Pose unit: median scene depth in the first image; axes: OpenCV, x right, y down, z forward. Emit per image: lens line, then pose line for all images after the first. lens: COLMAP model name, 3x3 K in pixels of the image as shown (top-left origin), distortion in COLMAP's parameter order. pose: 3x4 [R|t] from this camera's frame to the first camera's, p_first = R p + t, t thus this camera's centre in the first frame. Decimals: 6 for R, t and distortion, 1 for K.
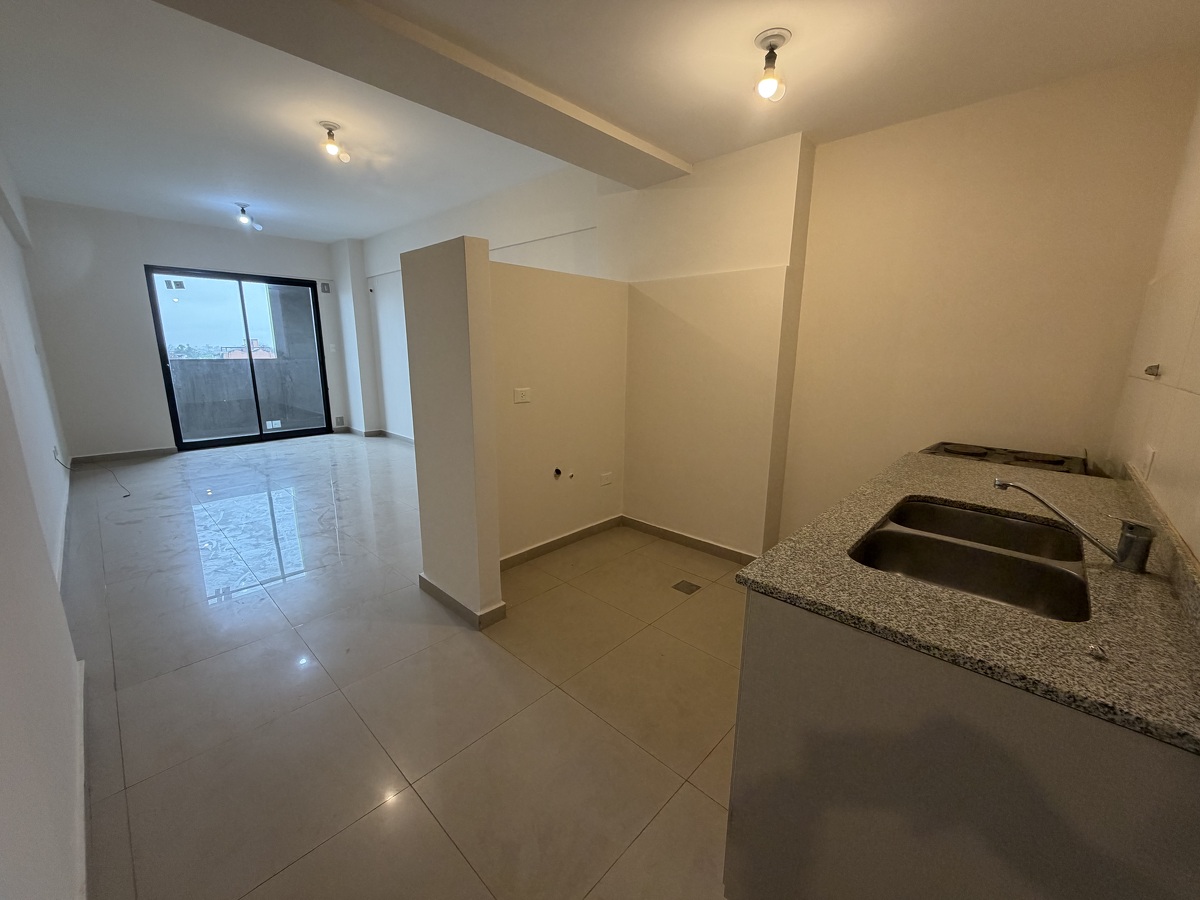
lens RADIAL K [[475.0, 0, 598.3], [0, 475.0, 450.7], [0, 0, 1]] dist [-0.006667, -0.000519]
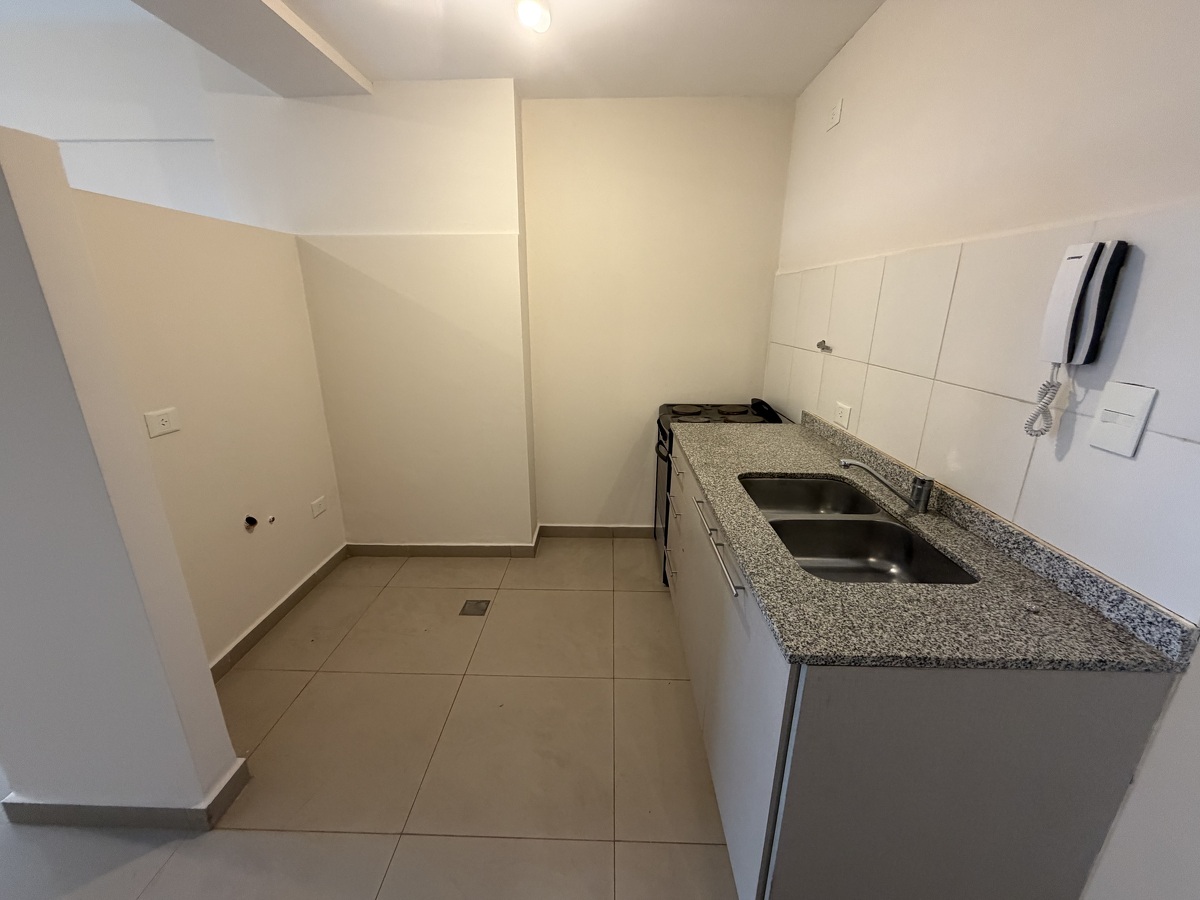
lens RADIAL K [[475.0, 0, 600.6], [0, 475.0, 446.3], [0, 0, 1]] dist [-0.006667, -0.000519]
pose [[0.741036, -0.202440, 0.640222, -0.167956], [0.146540, 0.979244, 0.140025, -0.107621], [-0.655280, -0.009946, 0.755321, 0.230816]]
